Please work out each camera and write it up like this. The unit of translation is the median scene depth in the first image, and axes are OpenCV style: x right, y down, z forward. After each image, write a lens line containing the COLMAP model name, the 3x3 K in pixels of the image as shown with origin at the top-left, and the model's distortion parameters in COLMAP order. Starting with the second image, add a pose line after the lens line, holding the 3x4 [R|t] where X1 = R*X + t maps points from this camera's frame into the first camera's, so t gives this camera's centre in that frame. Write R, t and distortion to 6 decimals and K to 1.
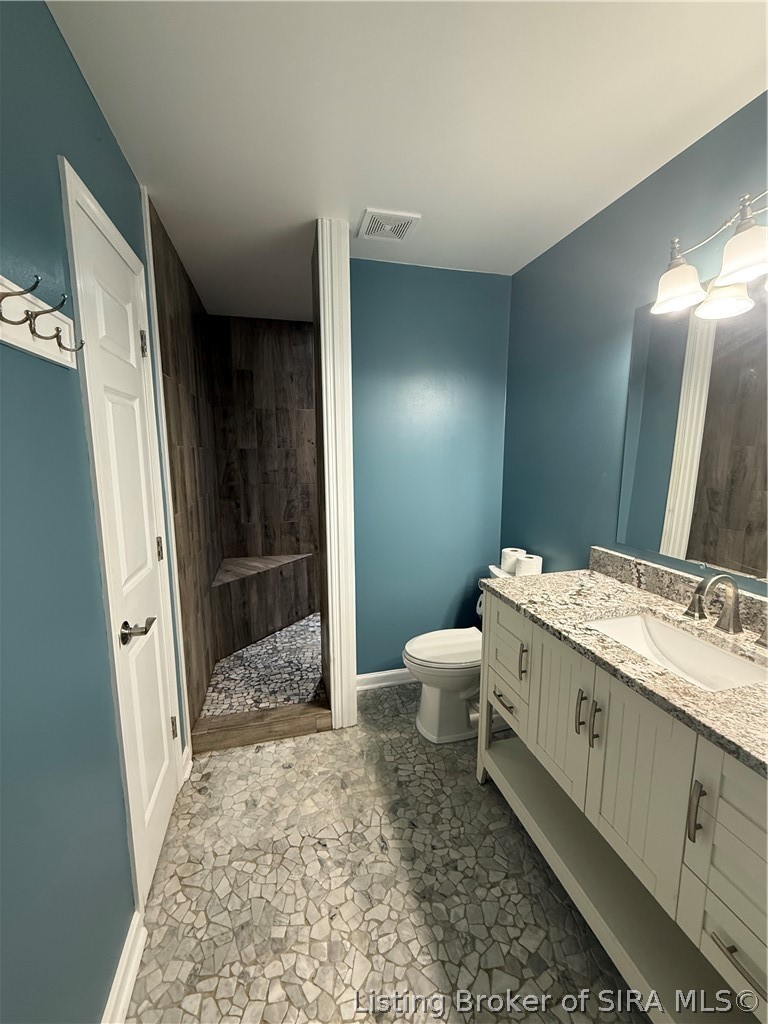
lens RADIAL K [[408.5, 0, 383.5], [0, 408.5, 512.3], [0, 0, 1]] dist [-0.000703, 0.000184]
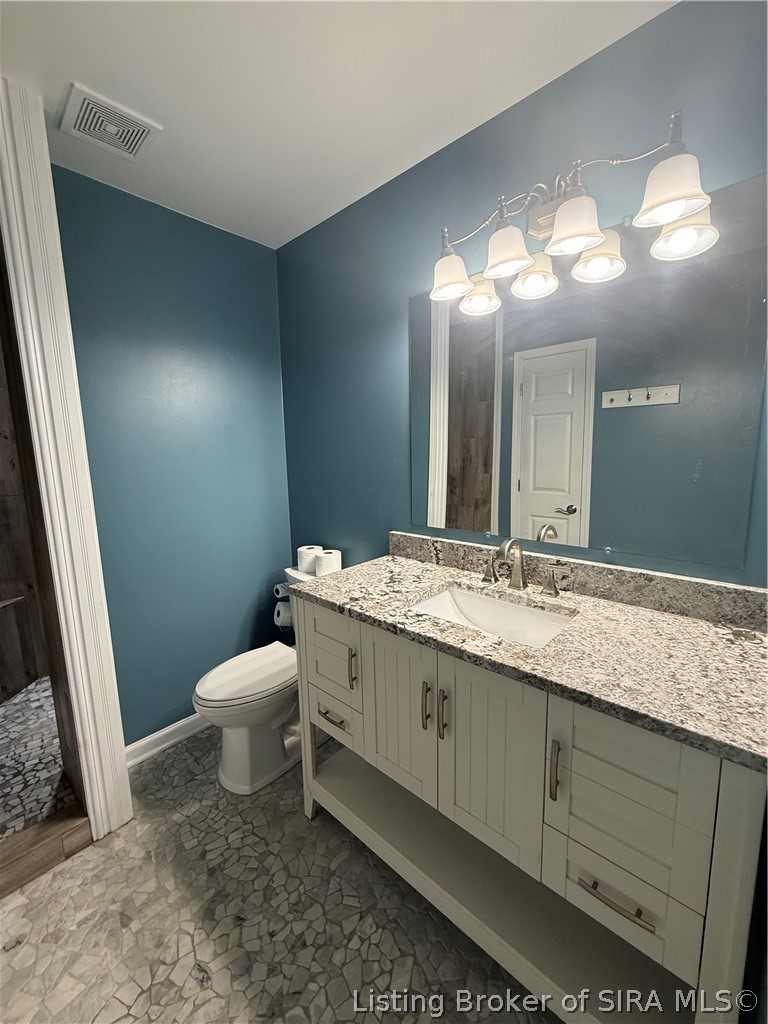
lens RADIAL K [[408.5, 0, 384.1], [0, 408.5, 510.4], [0, 0, 1]] dist [-0.000703, 0.000184]
pose [[0.840267, -0.094413, 0.533889, -0.036720], [0.102512, 0.994625, 0.014550, 0.016846], [-0.532393, 0.042505, 0.845430, 0.173508]]
